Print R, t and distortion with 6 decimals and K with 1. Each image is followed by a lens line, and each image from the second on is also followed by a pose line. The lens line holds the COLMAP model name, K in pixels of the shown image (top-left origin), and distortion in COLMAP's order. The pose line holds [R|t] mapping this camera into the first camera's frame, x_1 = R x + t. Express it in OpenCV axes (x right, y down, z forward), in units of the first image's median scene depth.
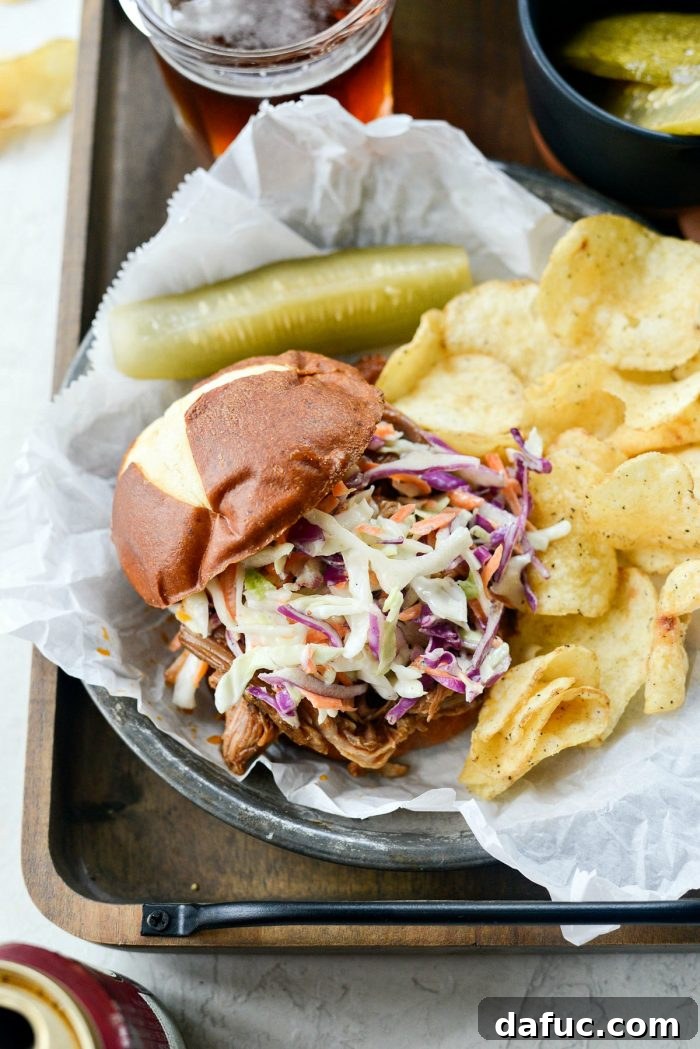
lens RADIAL K [[1662.6, 0, 350.0], [0, 1662.6, 524.5], [0, 0, 1]] dist [-0.107902, -0.045903]
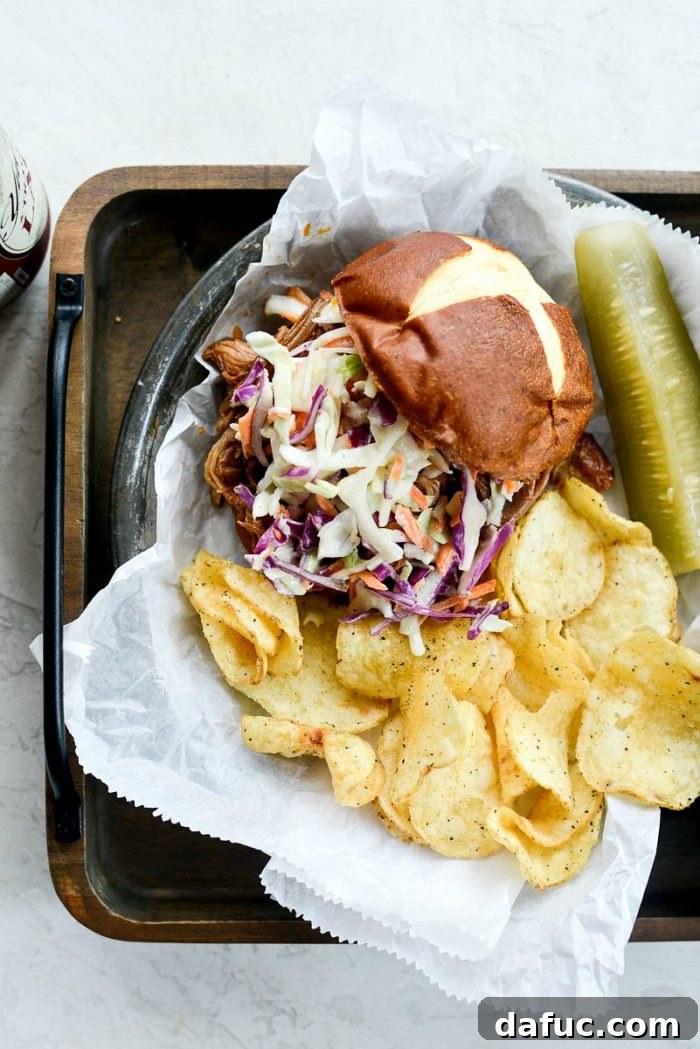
lens RADIAL K [[1662.6, 0, 350.0], [0, 1662.6, 524.5], [0, 0, 1]] dist [-0.107902, -0.045903]
pose [[0.001238, 0.999881, 0.015399, 0.031131], [-0.951194, -0.003575, 0.308573, -0.296119], [0.308592, -0.015029, 0.951076, -0.045094]]
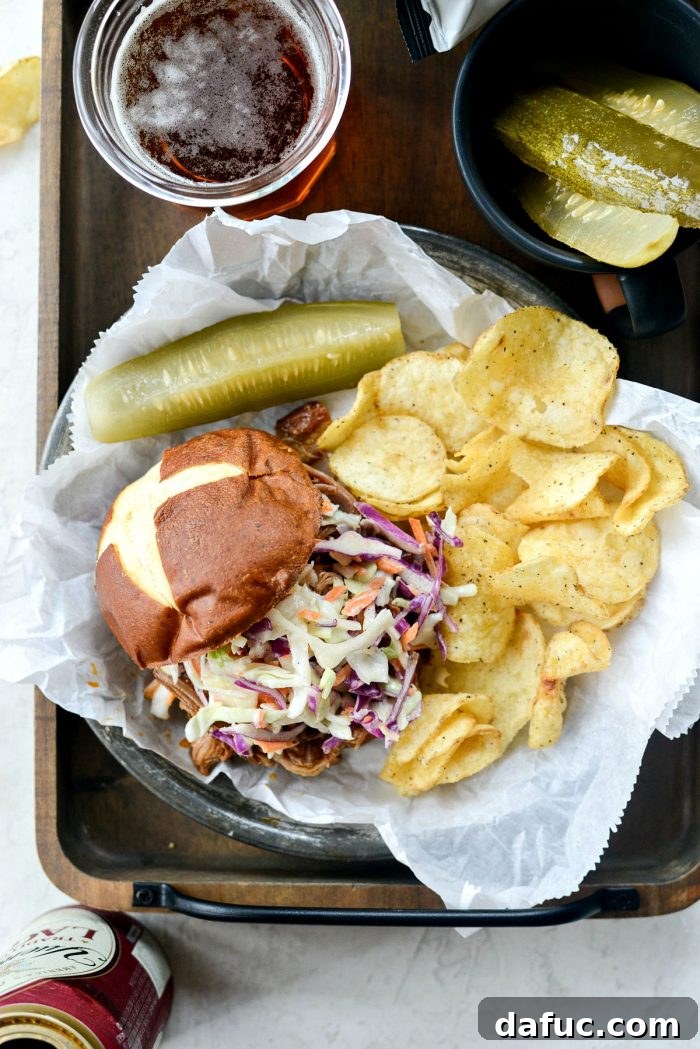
lens RADIAL K [[1662.6, 0, 350.0], [0, 1662.6, 524.5], [0, 0, 1]] dist [-0.107902, -0.045903]
pose [[0.999737, 0.004992, 0.022376, 0.013718], [-0.012450, 0.937775, 0.347021, -0.469981], [-0.019251, -0.347208, 0.937591, -0.115944]]
